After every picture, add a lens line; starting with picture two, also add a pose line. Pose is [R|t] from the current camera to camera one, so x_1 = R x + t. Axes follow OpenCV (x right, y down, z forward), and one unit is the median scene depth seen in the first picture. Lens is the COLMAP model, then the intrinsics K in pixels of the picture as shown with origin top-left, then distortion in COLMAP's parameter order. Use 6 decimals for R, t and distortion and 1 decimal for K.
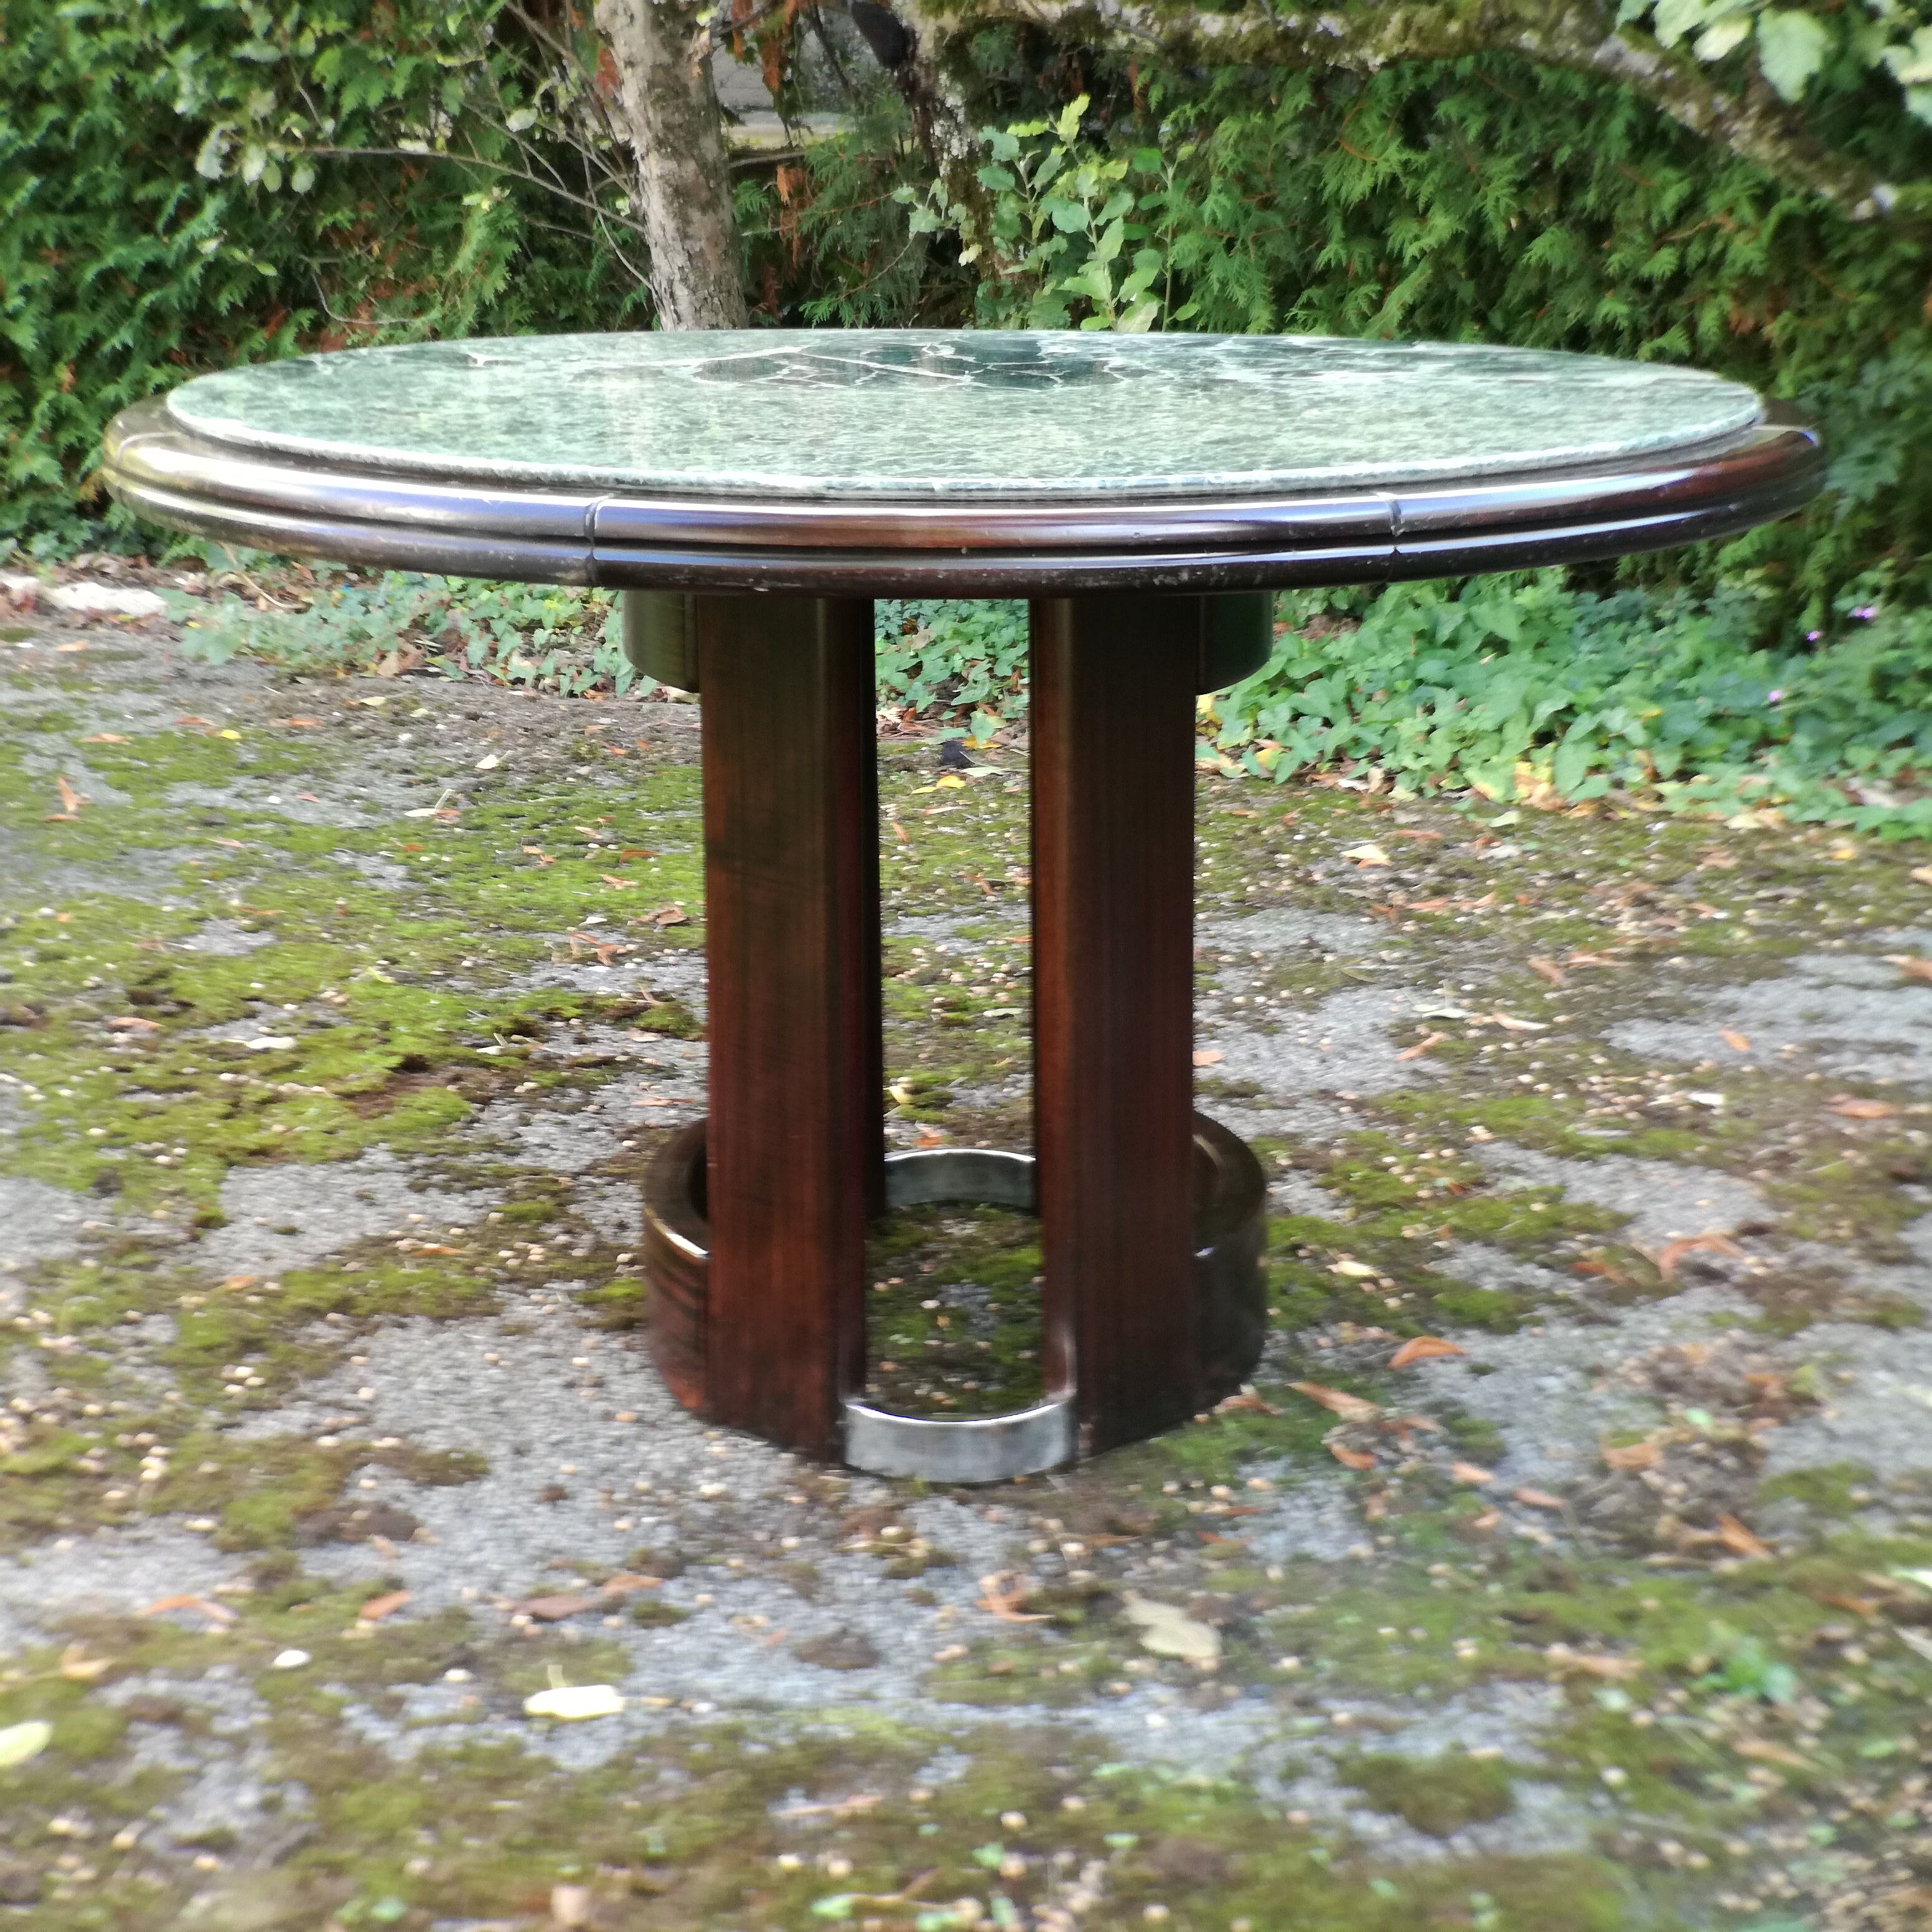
lens RADIAL K [[3472.9, 0, 1008.8], [0, 3472.9, 941.2], [0, 0, 1]] dist [0.514339, -3.462278]
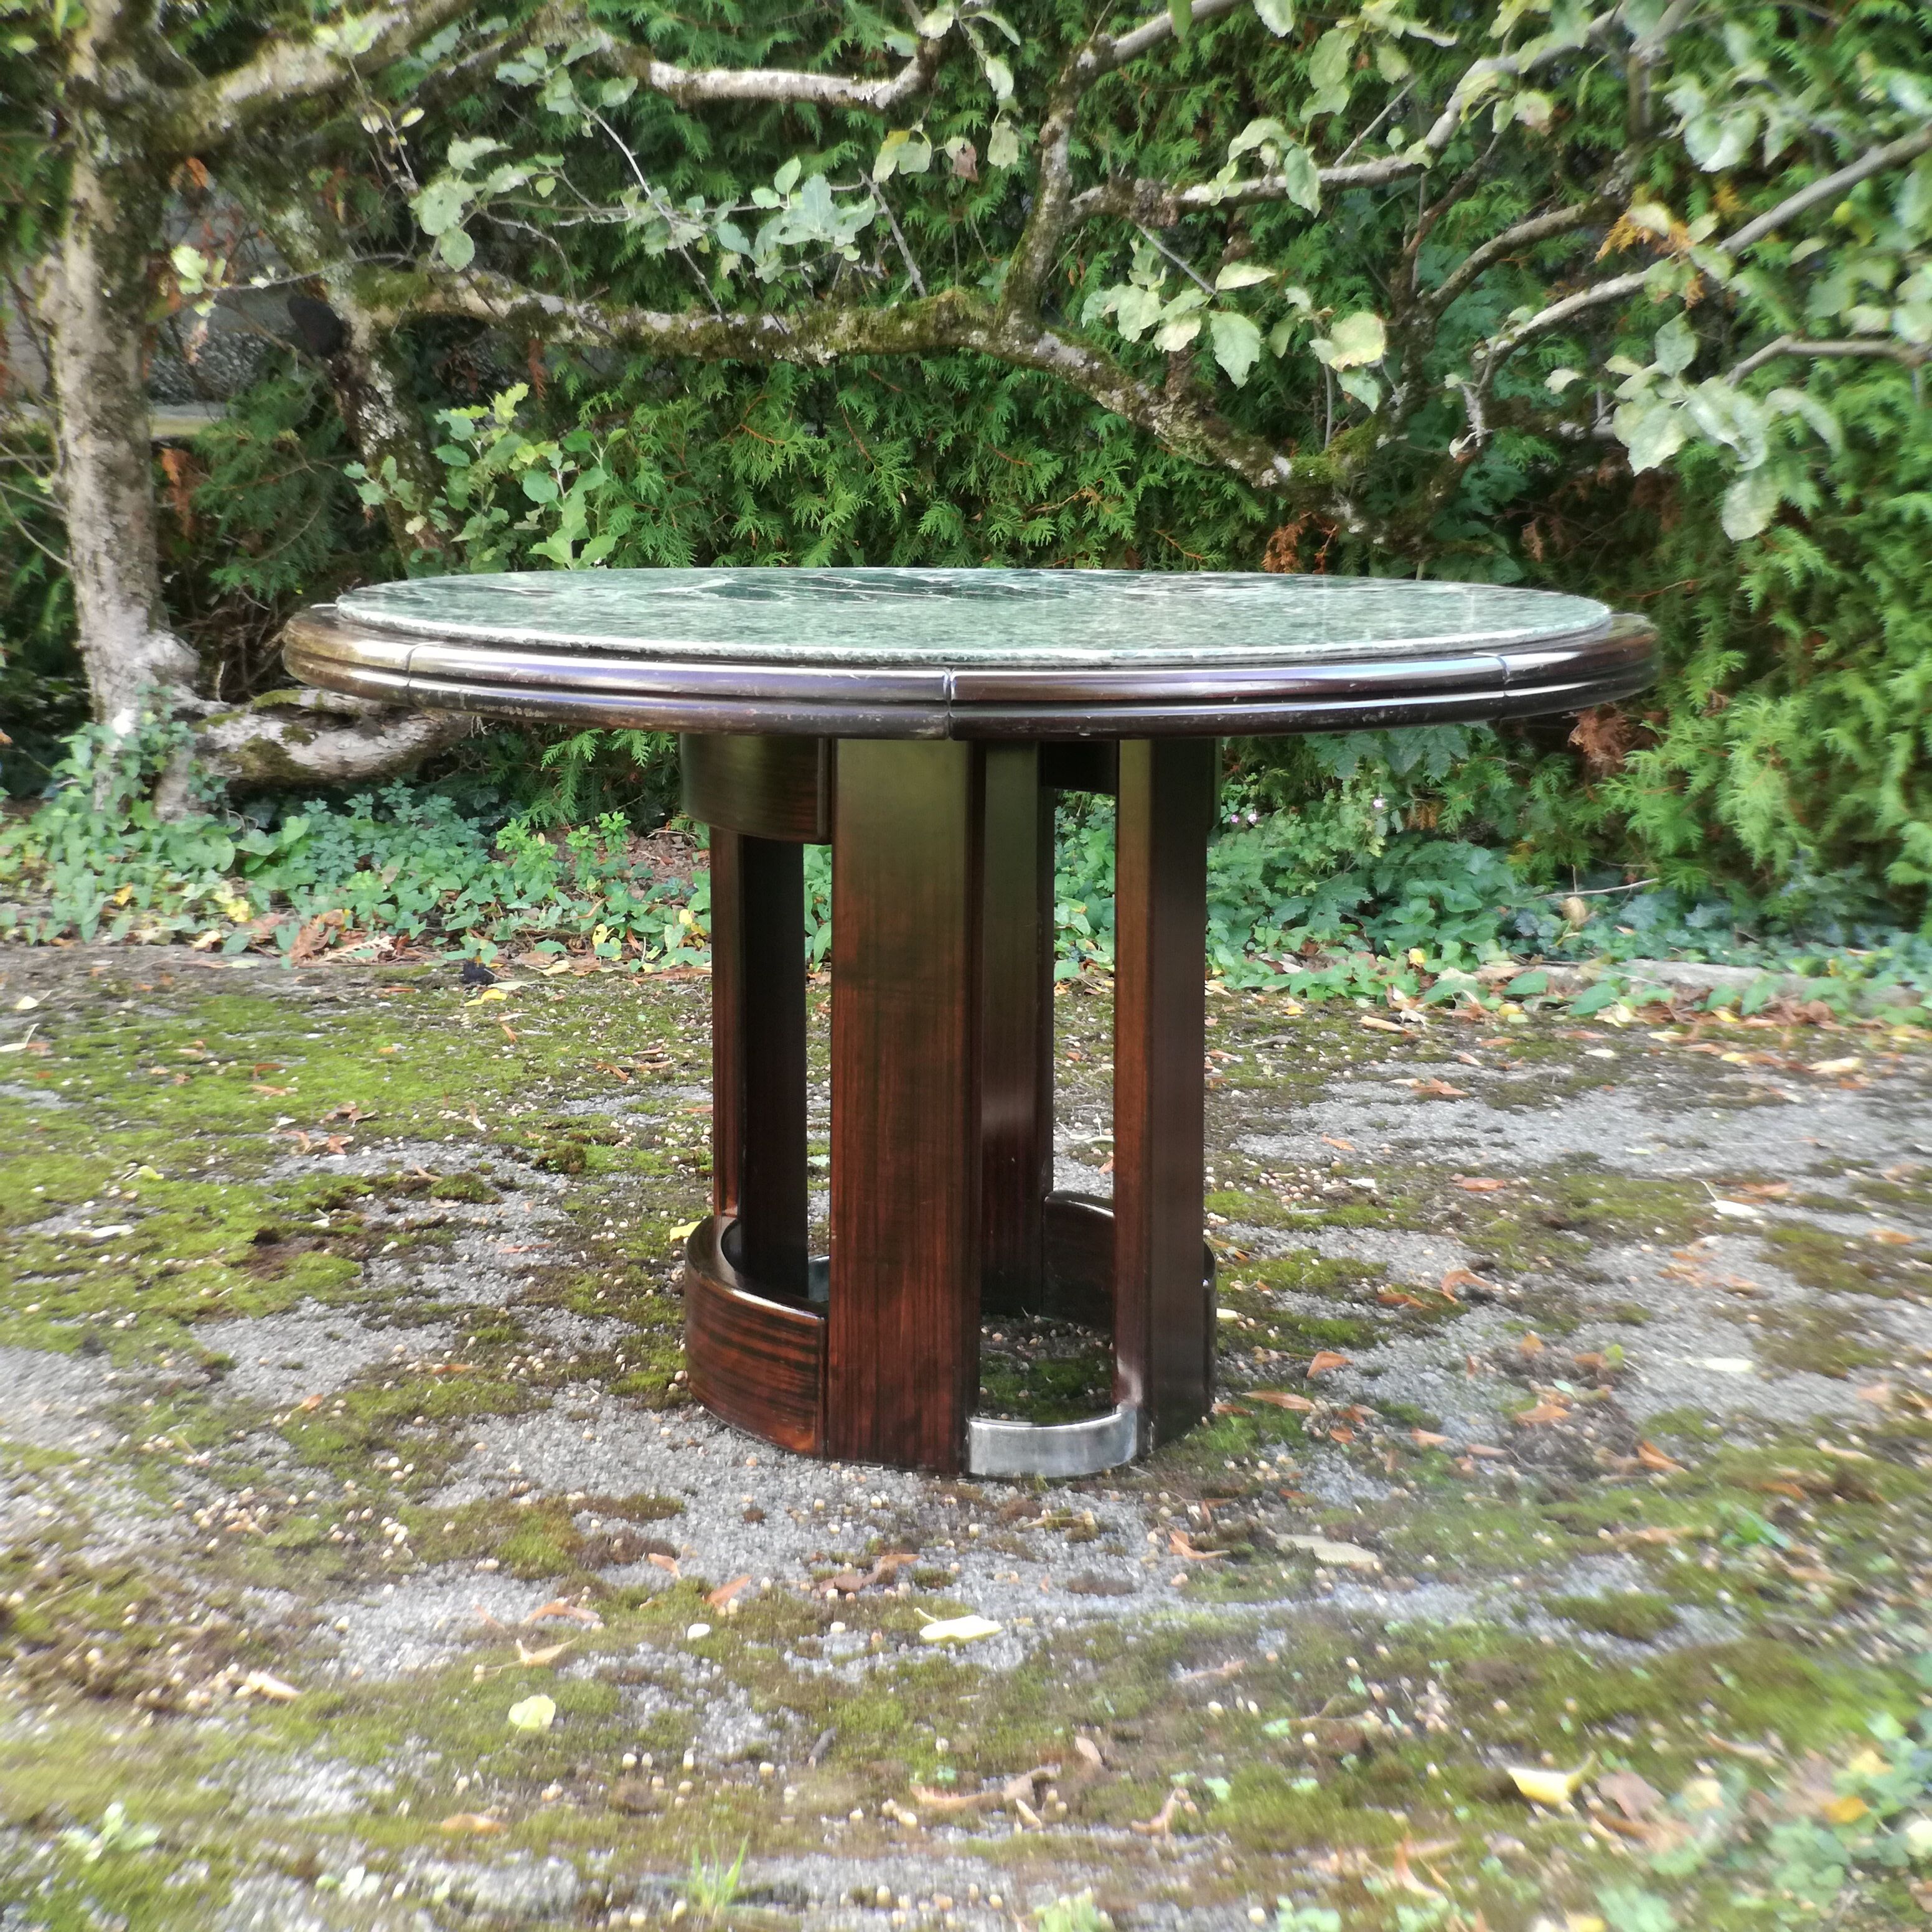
lens RADIAL K [[3500.4, 0, 961.7], [0, 3500.4, 959.0], [0, 0, 1]] dist [0.591279, -4.329486]
pose [[0.950140, -0.046344, 0.308361, -0.250686], [0.070705, 0.995156, -0.068297, 0.033105], [-0.303703, 0.086694, 0.948814, -0.106618]]
